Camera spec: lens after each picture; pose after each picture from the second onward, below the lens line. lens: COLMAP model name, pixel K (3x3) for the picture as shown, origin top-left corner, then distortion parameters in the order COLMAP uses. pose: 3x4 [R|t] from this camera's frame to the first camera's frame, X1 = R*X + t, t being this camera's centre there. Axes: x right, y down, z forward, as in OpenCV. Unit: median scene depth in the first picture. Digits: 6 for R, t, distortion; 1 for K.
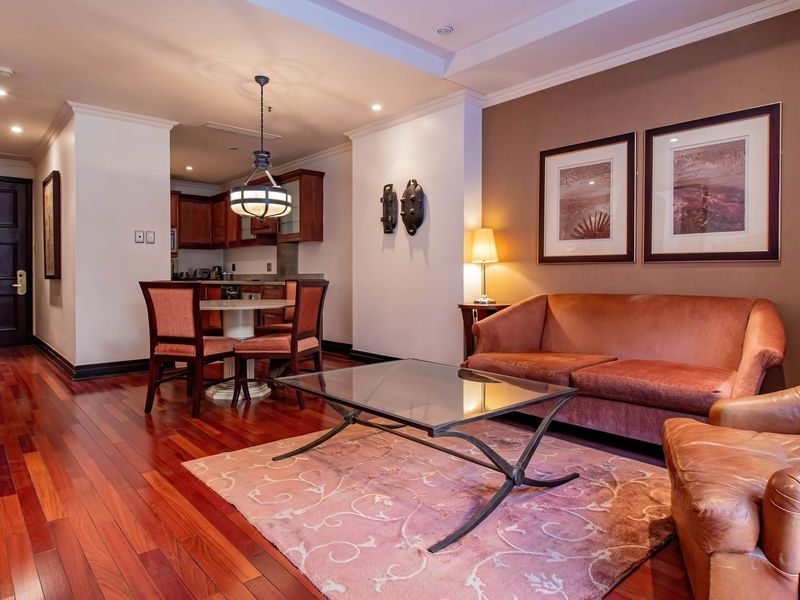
lens RADIAL K [[499.6, 0, 399.8], [0, 499.6, 291.4], [0, 0, 1]] dist [-0.002300, -0.007029]
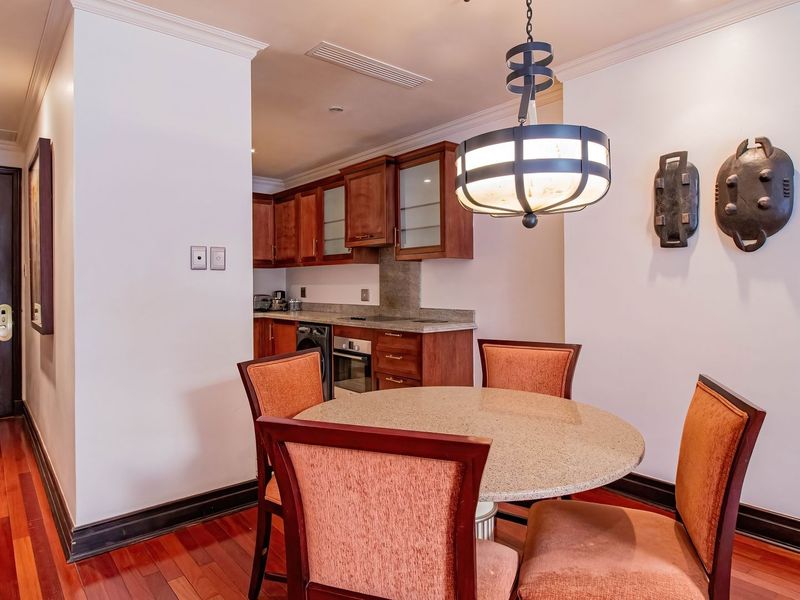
lens RADIAL K [[499.6, 0, 397.0], [0, 499.6, 292.4], [0, 0, 1]] dist [-0.002300, -0.007029]
pose [[0.999535, -0.006544, -0.029782, -0.270415], [0.006209, 0.999917, -0.011332, -0.060216], [0.029853, 0.011142, 0.999492, 0.439029]]
